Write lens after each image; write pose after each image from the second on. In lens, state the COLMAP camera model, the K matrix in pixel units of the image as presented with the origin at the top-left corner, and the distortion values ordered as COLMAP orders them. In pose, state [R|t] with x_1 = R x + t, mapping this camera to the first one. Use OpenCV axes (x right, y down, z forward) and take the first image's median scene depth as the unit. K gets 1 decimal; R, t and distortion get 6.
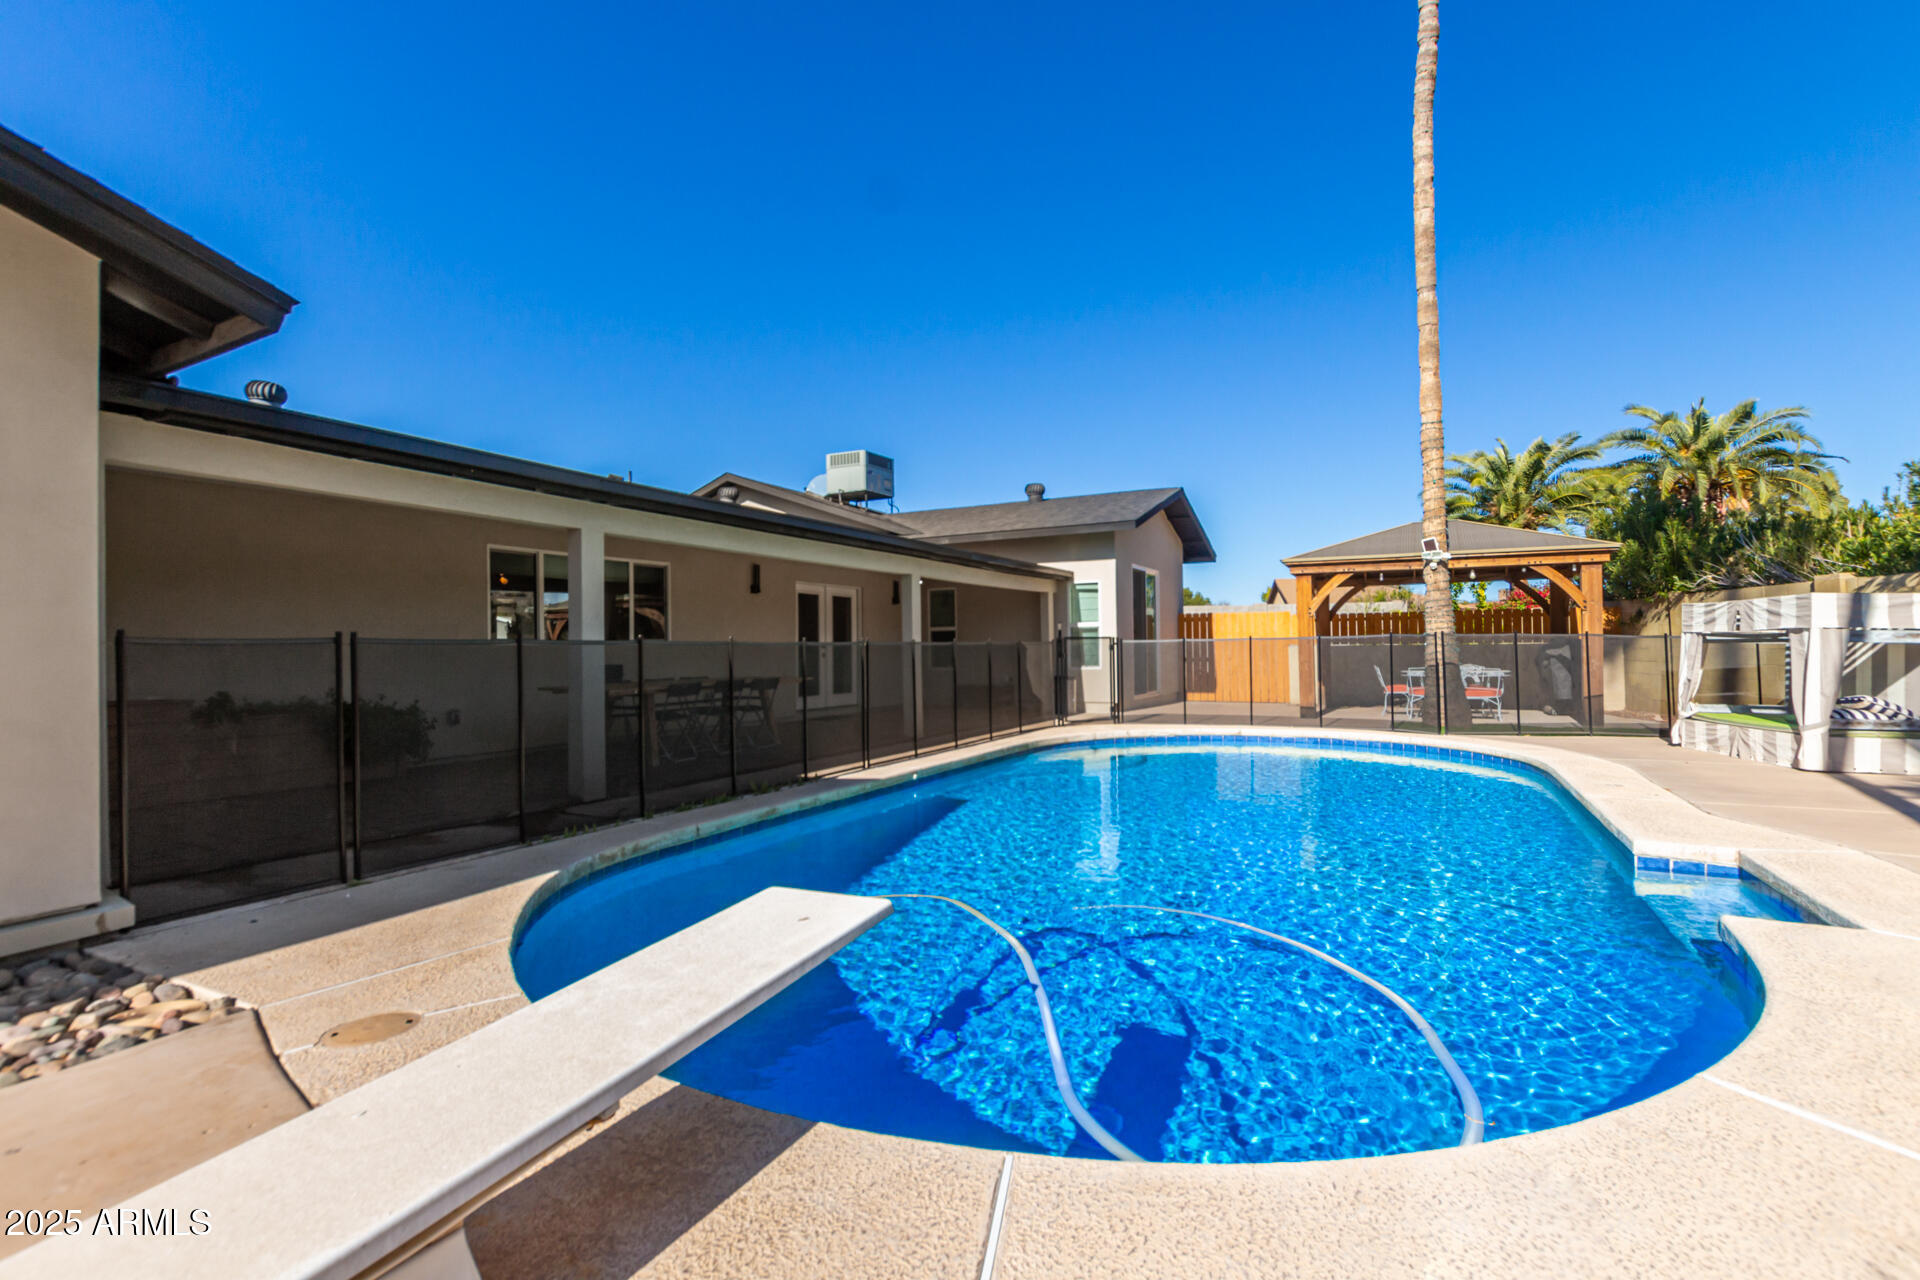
lens RADIAL K [[886.5, 0, 960.0], [0, 886.5, 640.0], [0, 0, 1]] dist [0.000586, -0.000083]
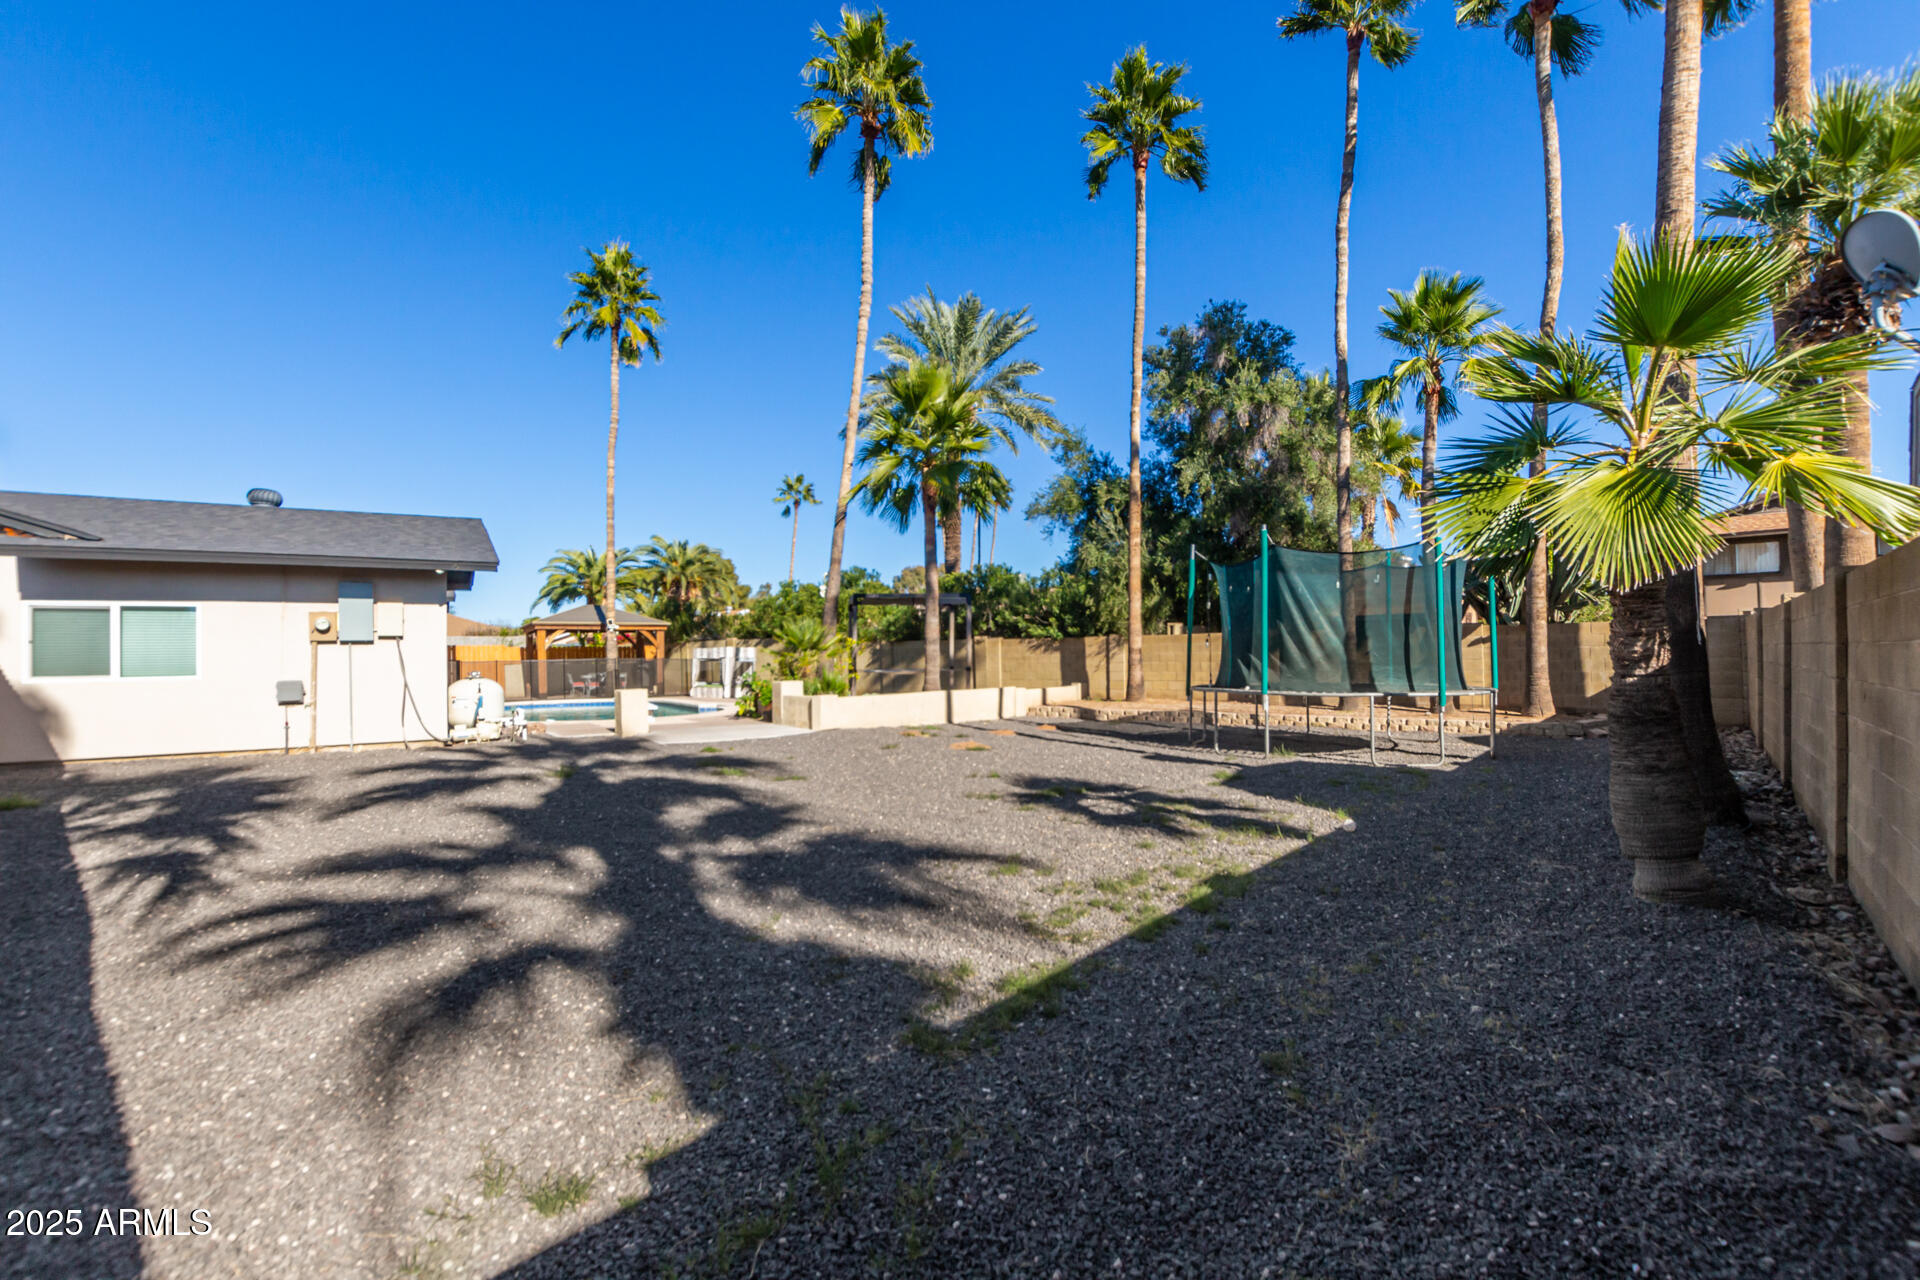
lens RADIAL K [[905.3, 0, 960.0], [0, 905.3, 640.0], [0, 0, 1]] dist [0.000055, -0.000414]
pose [[0.520538, 0.019832, 0.853608, -1.223090], [0.001273, 0.999711, -0.024003, 0.004221], [-0.853838, 0.013581, 0.520362, -1.248040]]
